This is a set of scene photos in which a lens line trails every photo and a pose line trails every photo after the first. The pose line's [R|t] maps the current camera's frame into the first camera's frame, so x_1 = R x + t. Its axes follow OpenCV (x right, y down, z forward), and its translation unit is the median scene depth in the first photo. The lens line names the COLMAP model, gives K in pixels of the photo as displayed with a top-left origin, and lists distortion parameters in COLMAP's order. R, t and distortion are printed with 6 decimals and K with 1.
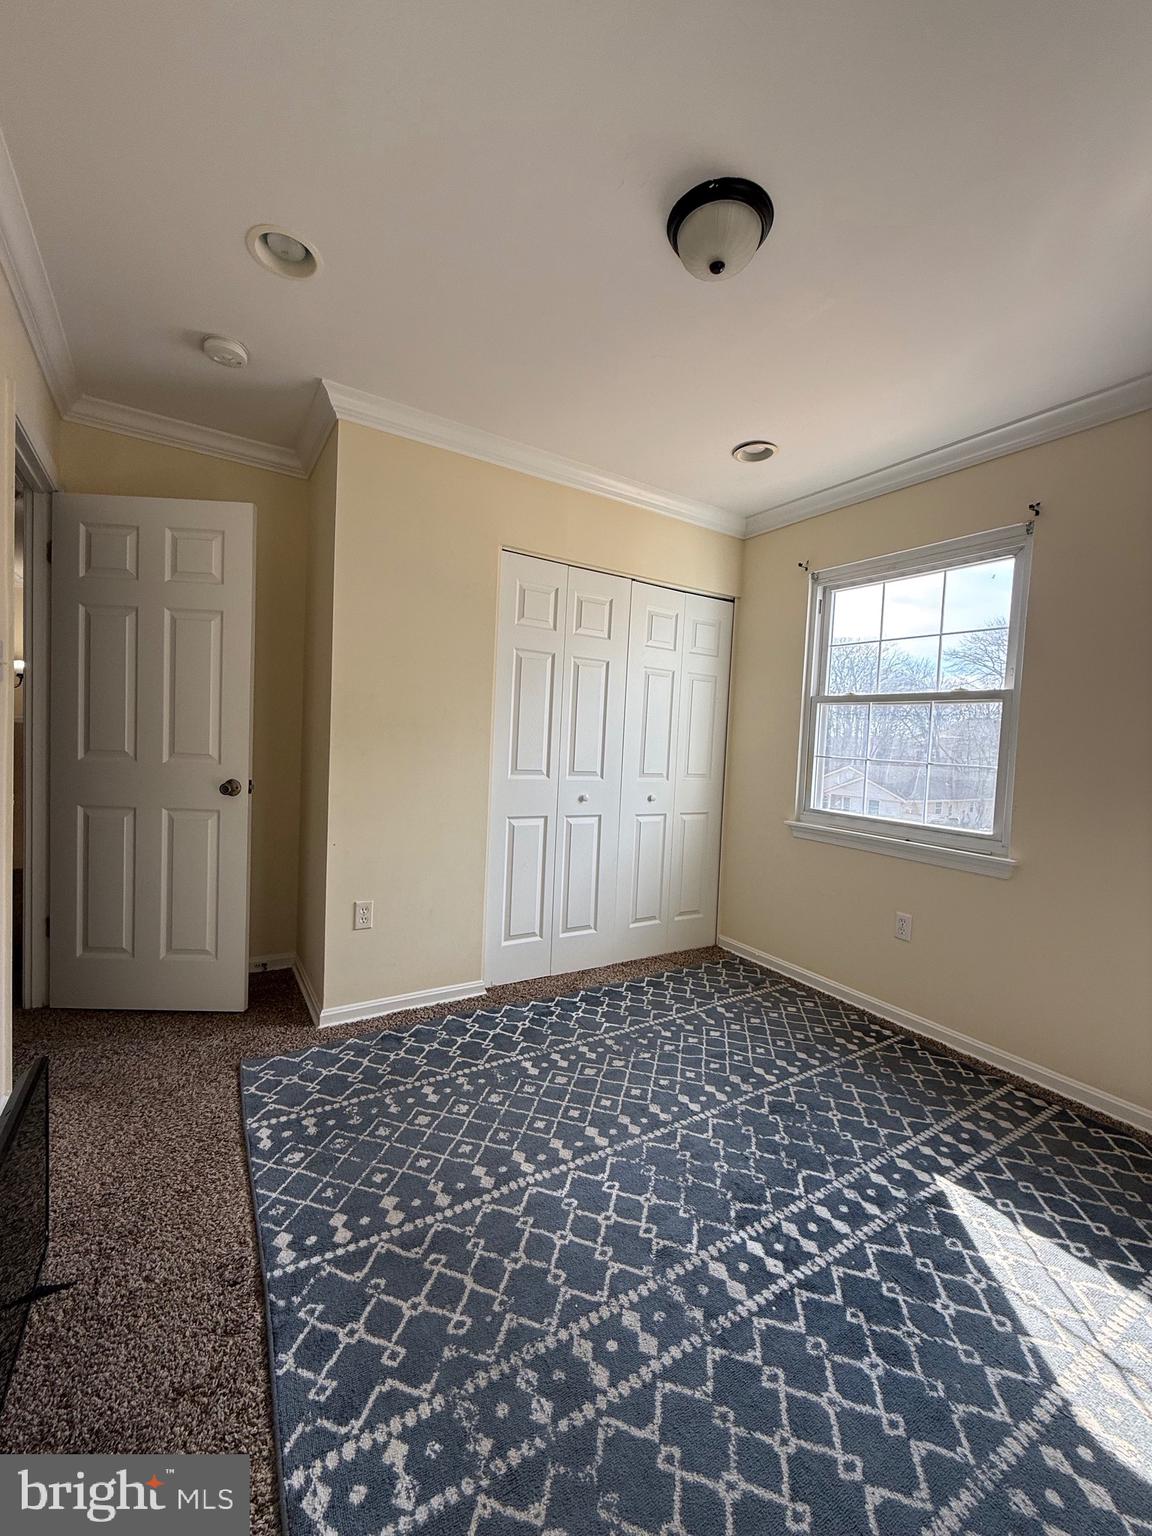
lens RADIAL K [[610.8, 0, 573.8], [0, 610.8, 767.0], [0, 0, 1]] dist [-0.000561, 0.000122]
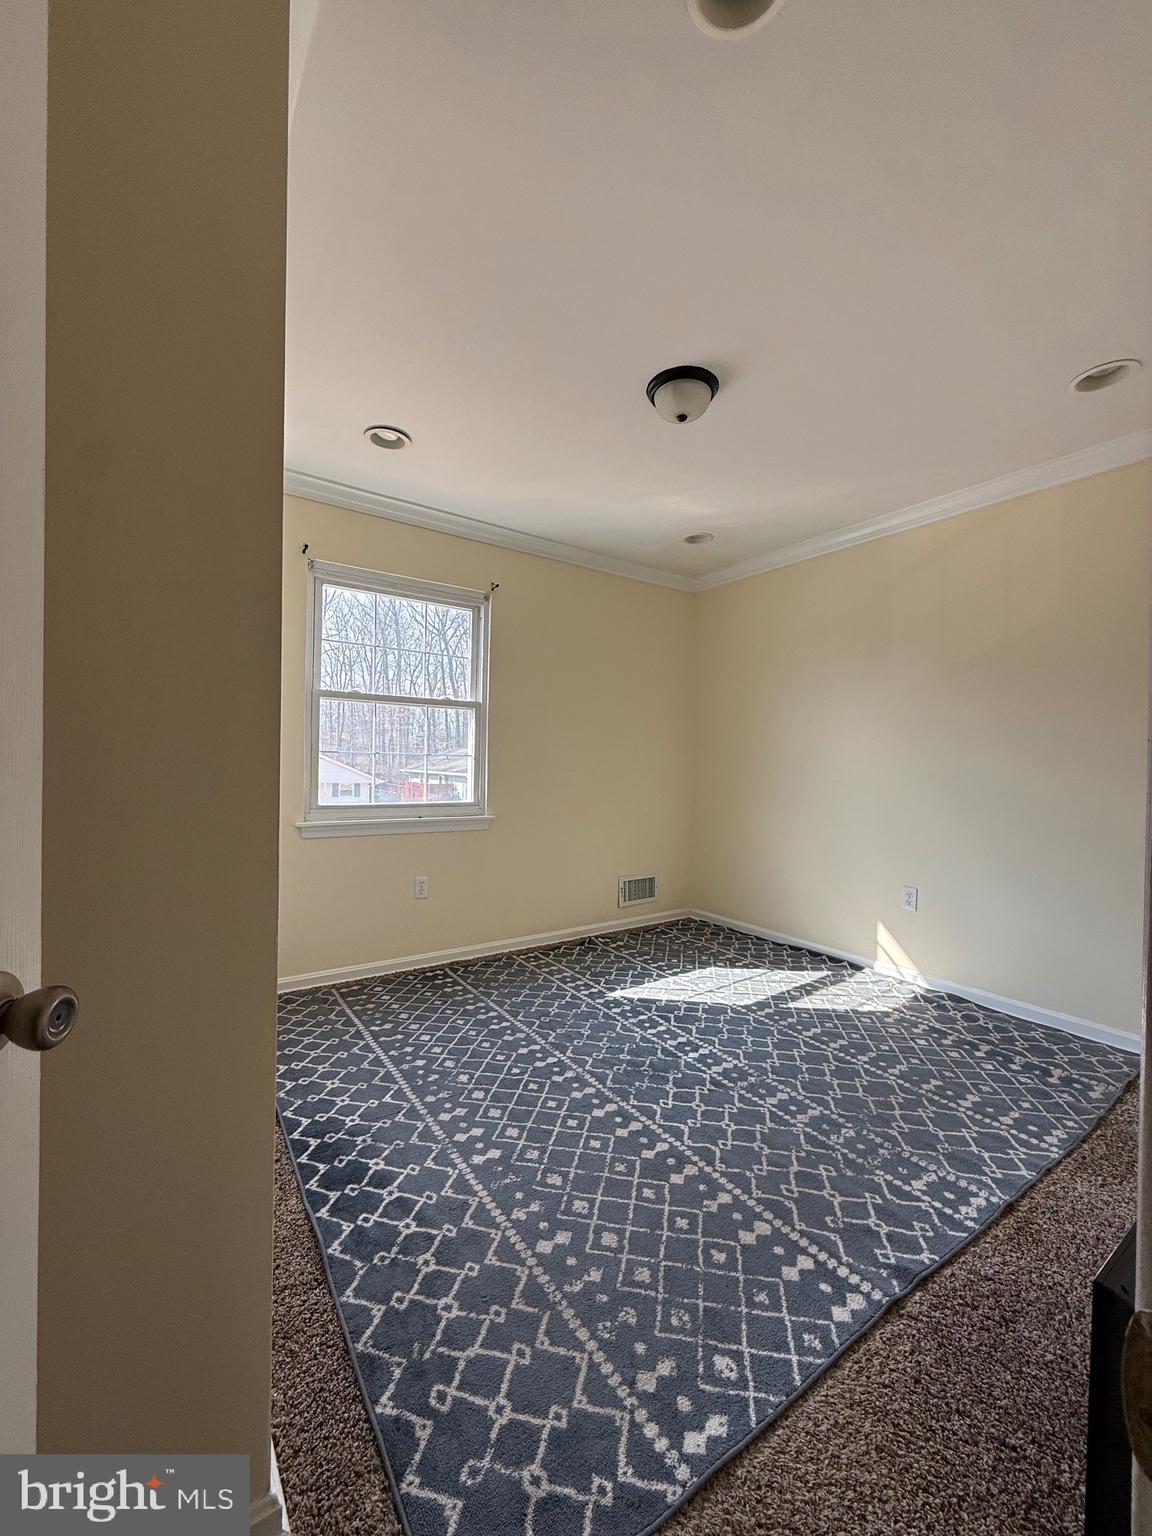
lens RADIAL K [[610.8, 0, 574.3], [0, 610.8, 768.7], [0, 0, 1]] dist [-0.000561, 0.000122]
pose [[-0.050345, -0.061892, 0.996812, -0.985454], [0.026734, 0.997637, 0.063293, -0.067653], [-0.998374, 0.029835, -0.048571, 1.070225]]
